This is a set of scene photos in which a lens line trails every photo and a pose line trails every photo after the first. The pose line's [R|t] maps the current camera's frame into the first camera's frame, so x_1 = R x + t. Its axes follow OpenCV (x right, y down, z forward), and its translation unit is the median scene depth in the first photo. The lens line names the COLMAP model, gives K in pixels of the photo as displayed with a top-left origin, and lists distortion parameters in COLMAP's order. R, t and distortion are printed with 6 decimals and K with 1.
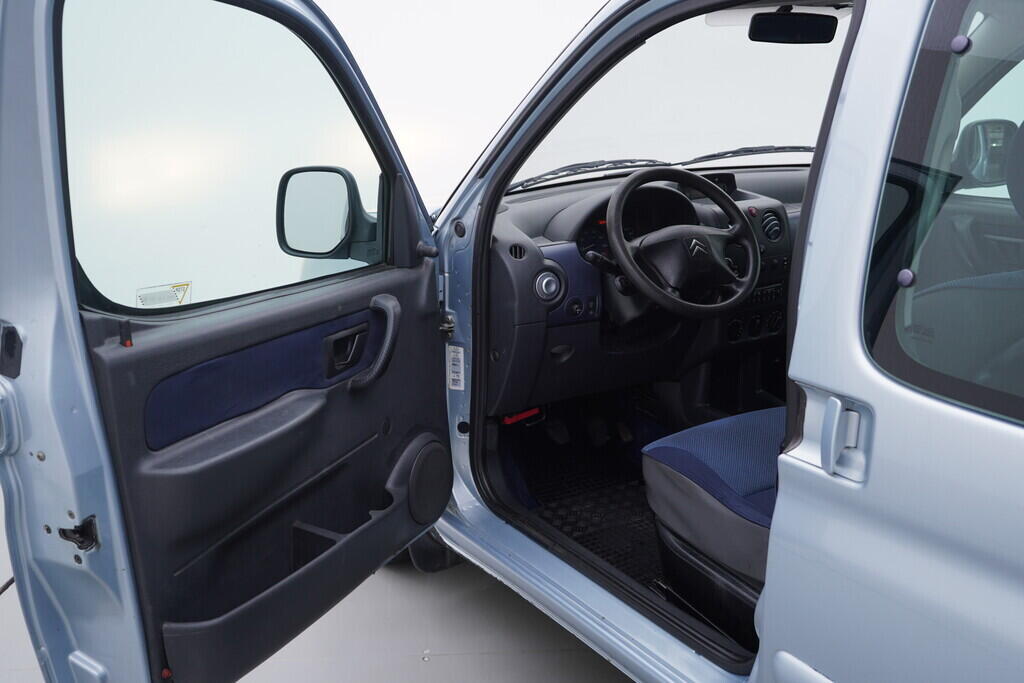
lens RADIAL K [[1089.2, 0, 512.0], [0, 1089.2, 341.5], [0, 0, 1]] dist [-0.004883, -0.007476]
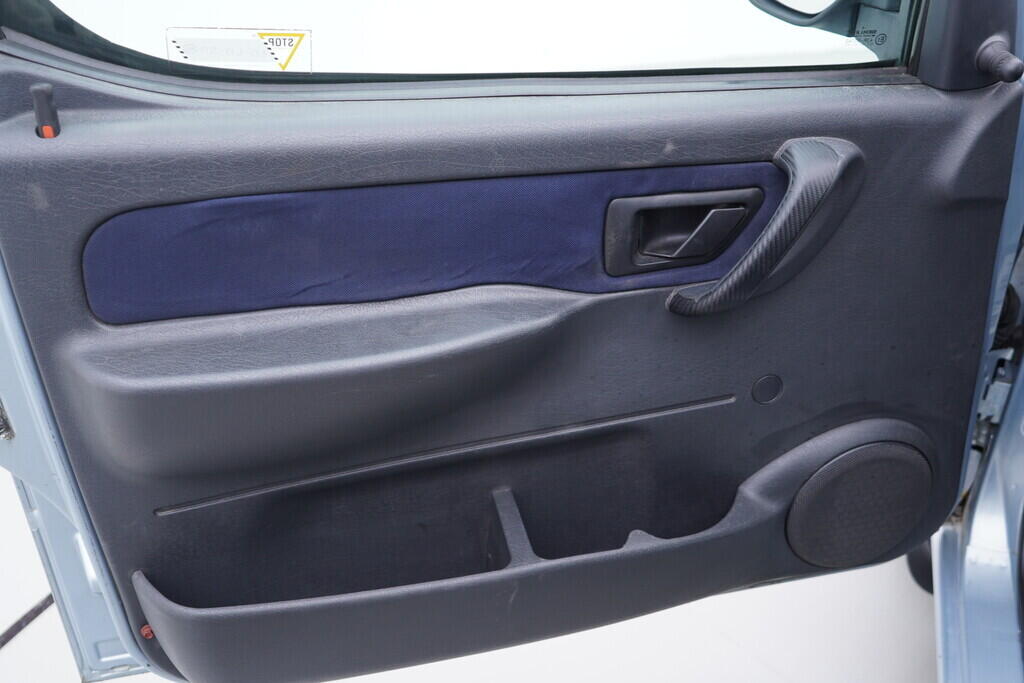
lens RADIAL K [[1089.2, 0, 512.0], [0, 1089.2, 341.5], [0, 0, 1]] dist [-0.004883, -0.007476]
pose [[0.635006, 0.419490, -0.648687, 0.143651], [-0.207765, 0.901517, 0.379606, -0.122155], [0.744044, -0.106278, 0.659624, 0.633973]]
